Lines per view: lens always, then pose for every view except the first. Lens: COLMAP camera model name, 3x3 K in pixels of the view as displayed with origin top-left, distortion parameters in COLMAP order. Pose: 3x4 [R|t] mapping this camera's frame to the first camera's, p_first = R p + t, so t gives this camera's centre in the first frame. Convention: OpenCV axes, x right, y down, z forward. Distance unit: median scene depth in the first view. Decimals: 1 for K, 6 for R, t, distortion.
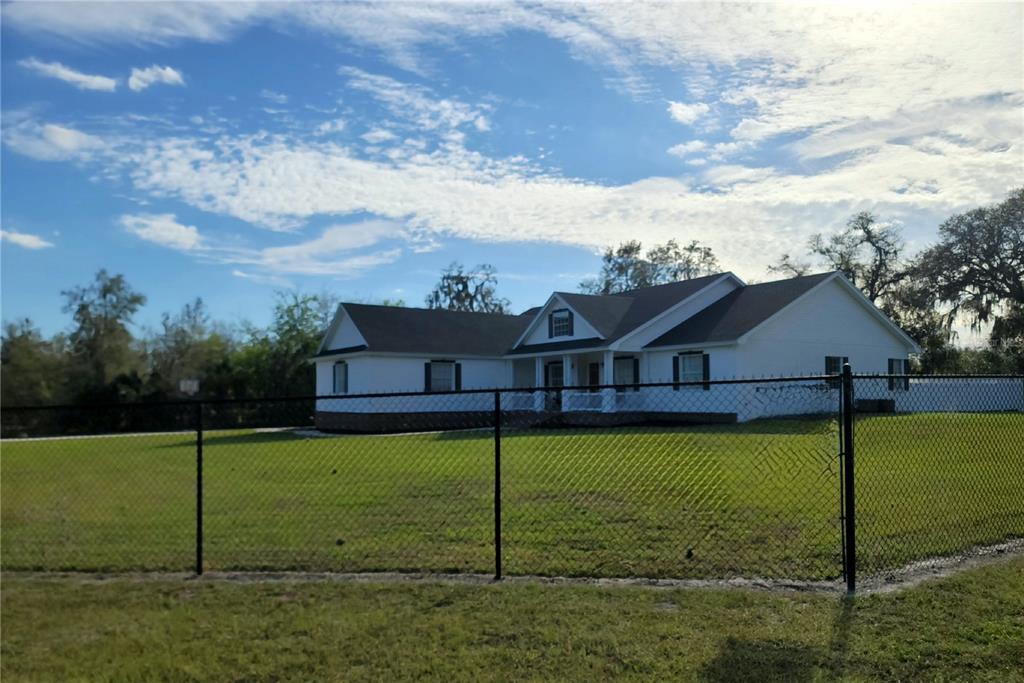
lens RADIAL K [[863.0, 0, 482.0], [0, 863.0, 378.2], [0, 0, 1]] dist [0.091304, -0.053680]
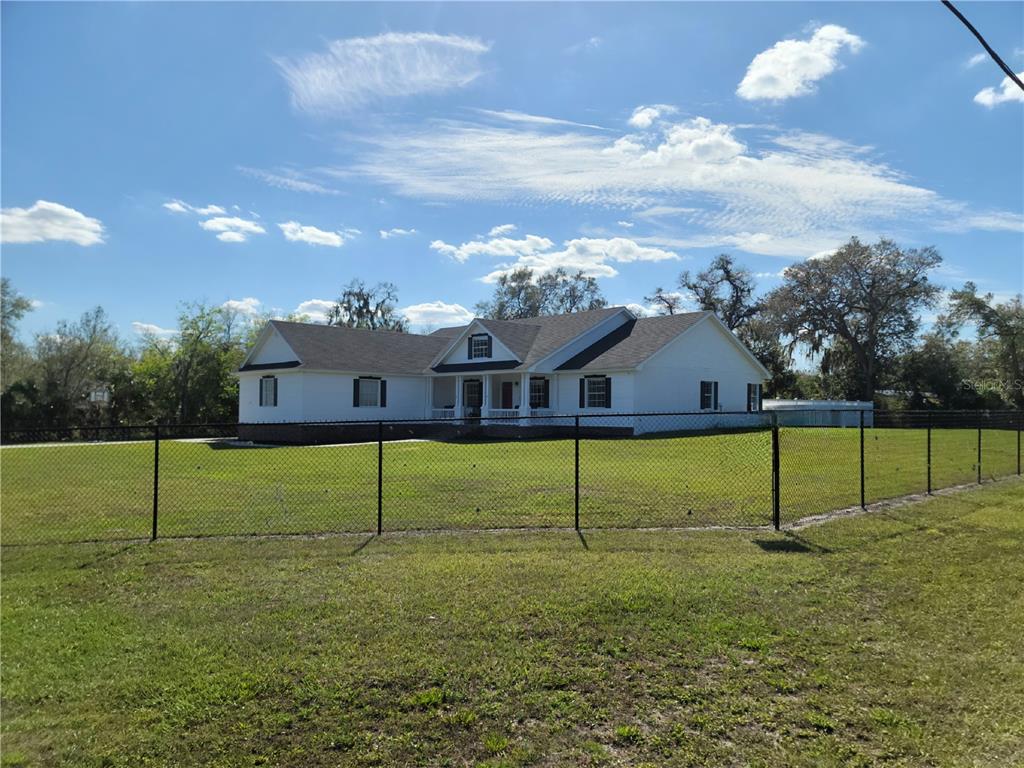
lens RADIAL K [[865.6, 0, 518.4], [0, 865.6, 394.8], [0, 0, 1]] dist [0.069743, -0.009032]
pose [[0.979927, 0.015076, 0.198787, -0.055799], [-0.016350, 0.999855, 0.004771, -0.004762], [-0.198687, -0.007925, 0.980031, -0.072337]]
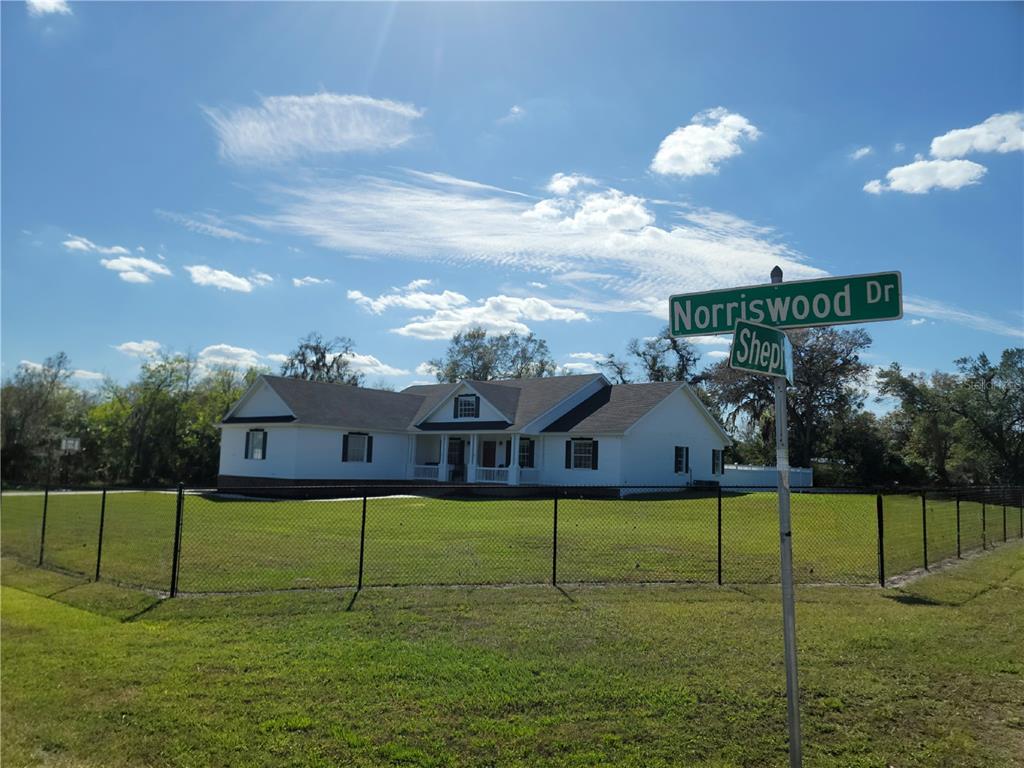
lens RADIAL K [[865.8, 0, 514.9], [0, 865.8, 373.5], [0, 0, 1]] dist [0.063325, -0.005401]
pose [[0.950782, 0.068131, 0.302278, -0.139343], [-0.044266, 0.995387, -0.085119, -0.007463], [-0.306683, 0.067549, 0.949412, -0.090740]]
